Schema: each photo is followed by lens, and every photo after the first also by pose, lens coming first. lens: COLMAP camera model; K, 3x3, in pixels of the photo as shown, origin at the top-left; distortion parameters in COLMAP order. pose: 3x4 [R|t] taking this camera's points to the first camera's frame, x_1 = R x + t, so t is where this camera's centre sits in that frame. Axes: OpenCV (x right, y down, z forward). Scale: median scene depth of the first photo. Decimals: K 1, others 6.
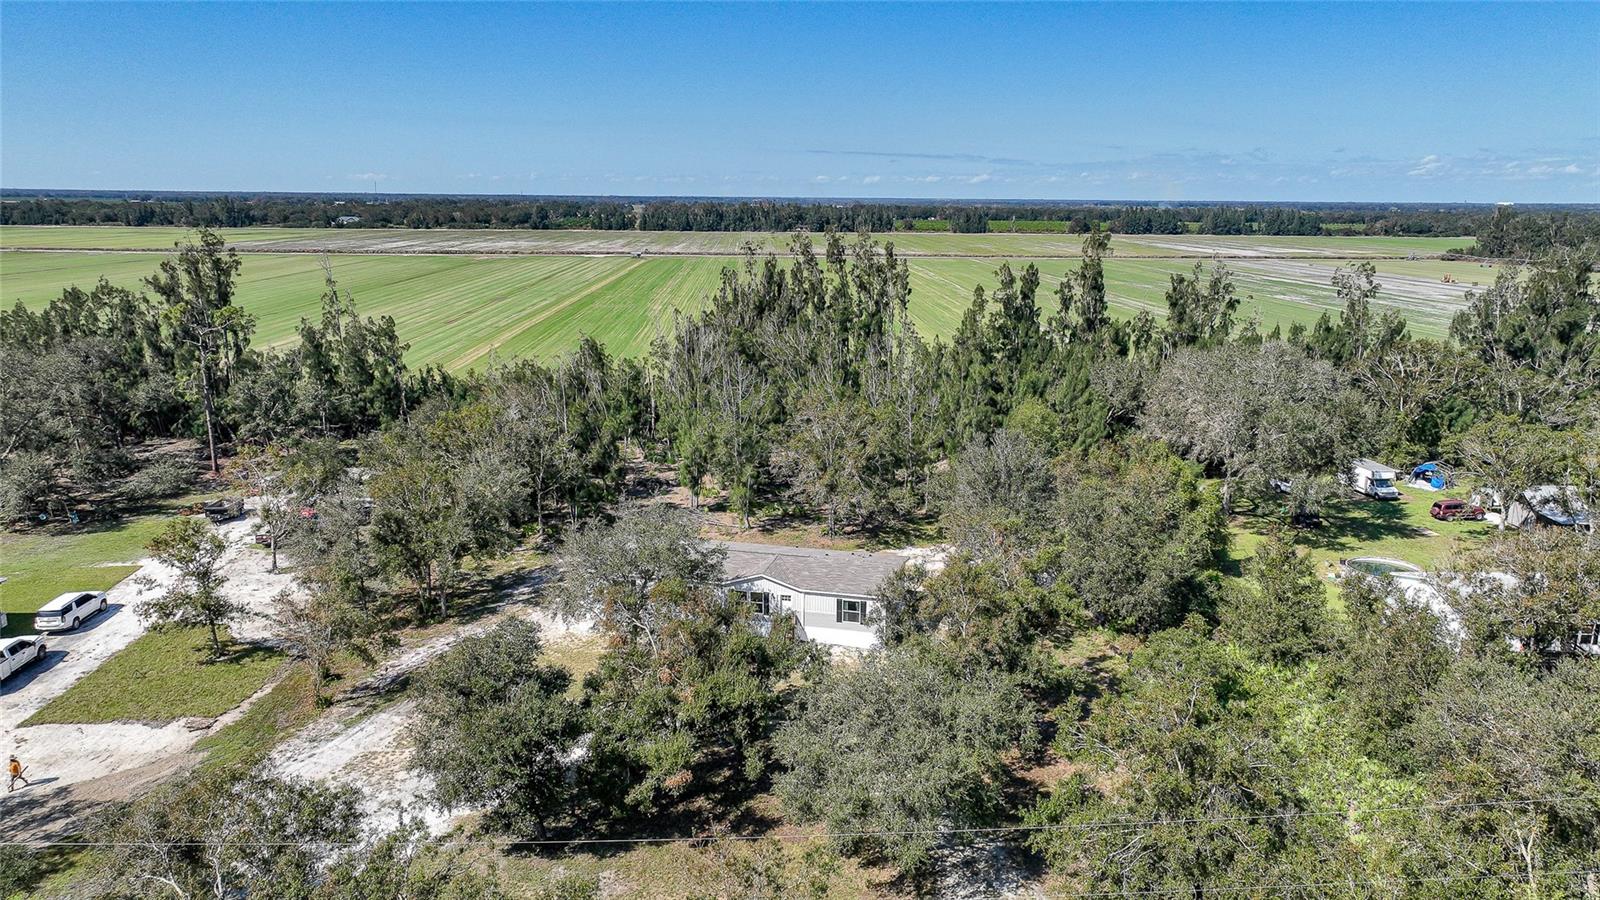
lens RADIAL K [[1122.8, 0, 799.5], [0, 1122.8, 442.4], [0, 0, 1]] dist [-0.003551, 0.020226]
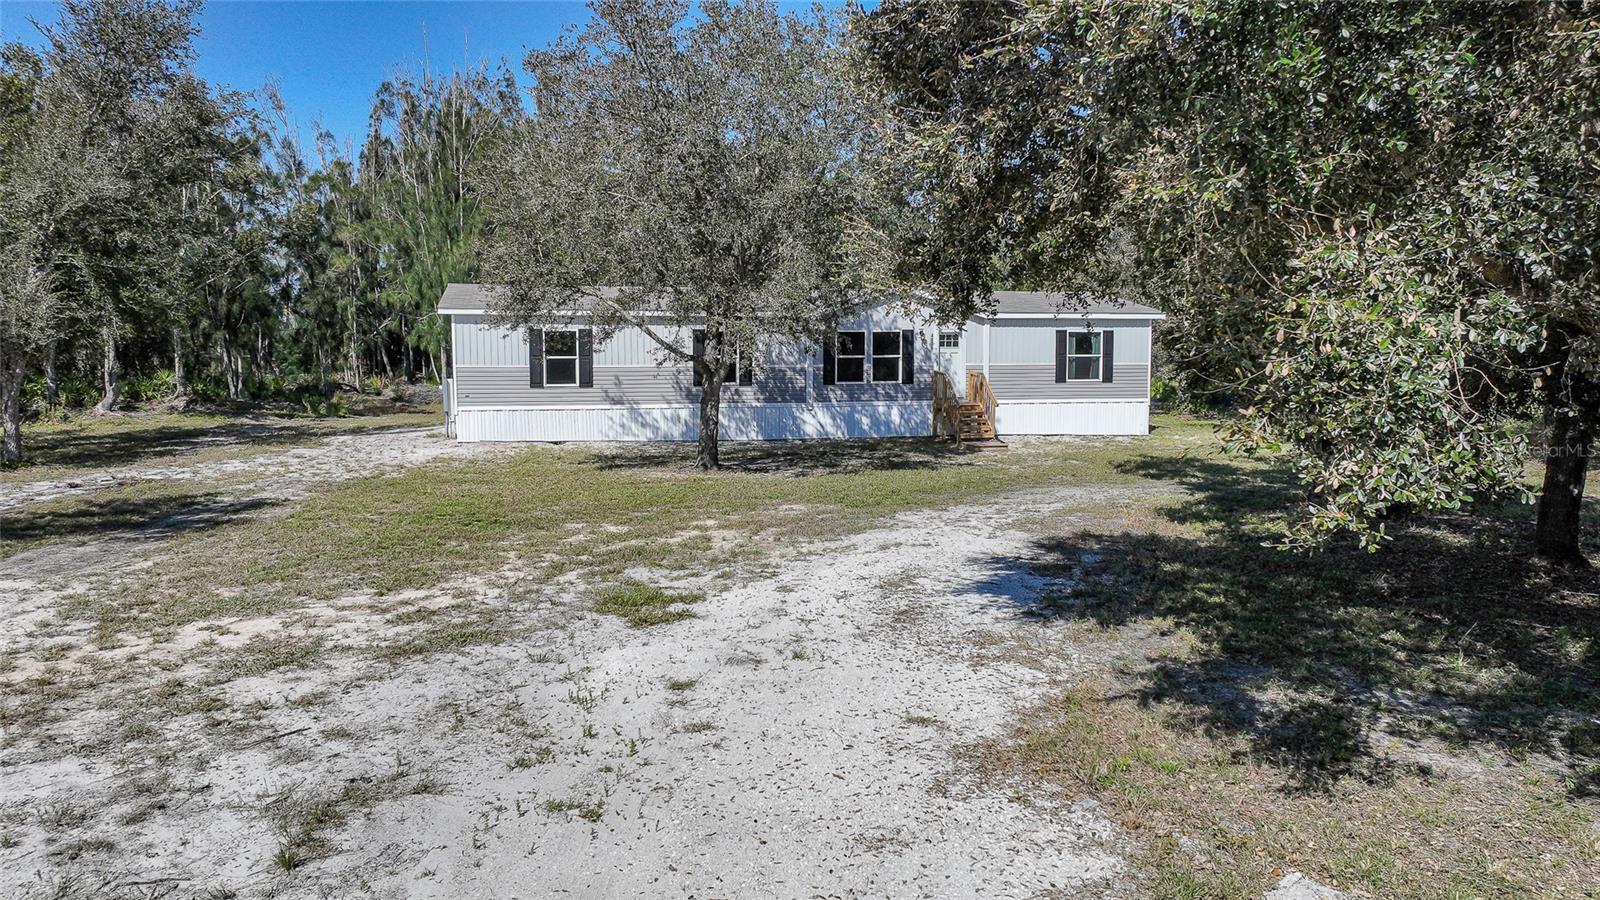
lens RADIAL K [[1122.8, 0, 795.7], [0, 1122.8, 454.7], [0, 0, 1]] dist [-0.003551, 0.020226]
pose [[0.889304, -0.051179, 0.454443, -0.202338], [0.104696, 0.990111, -0.093375, 0.162049], [-0.445171, 0.130618, 0.885868, 0.464553]]
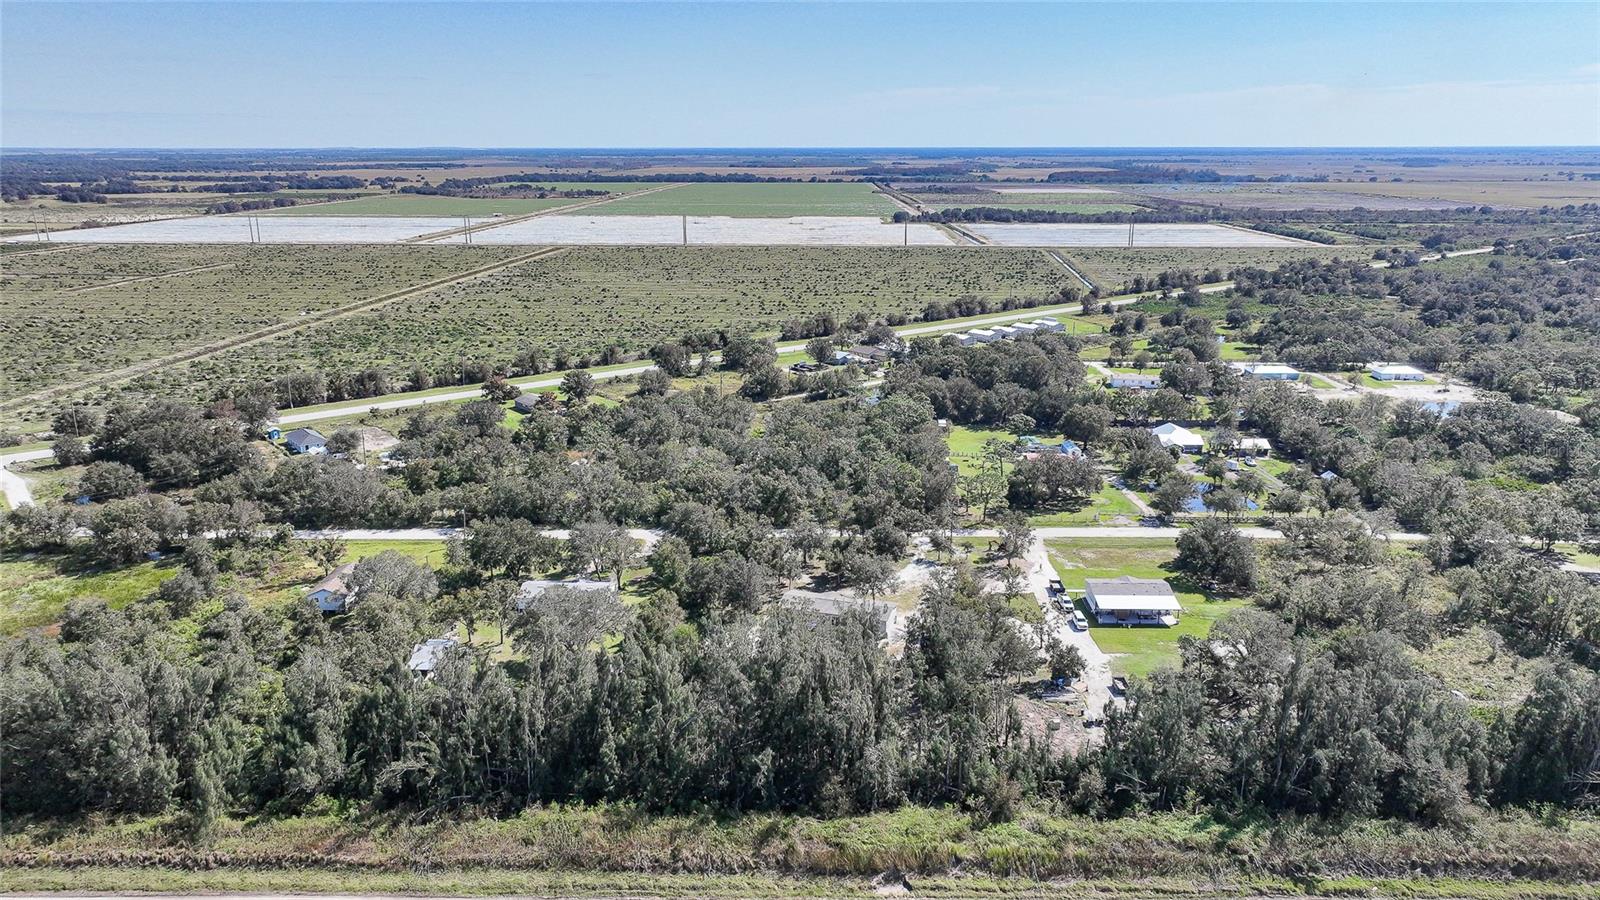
lens RADIAL K [[1122.8, 0, 798.0], [0, 1122.8, 441.7], [0, 0, 1]] dist [-0.003551, 0.020226]
pose [[-0.997343, -0.025810, 0.068118, -0.096956], [0.008439, 0.887890, 0.459979, -1.170180], [-0.072354, 0.459332, -0.885313, 2.528536]]
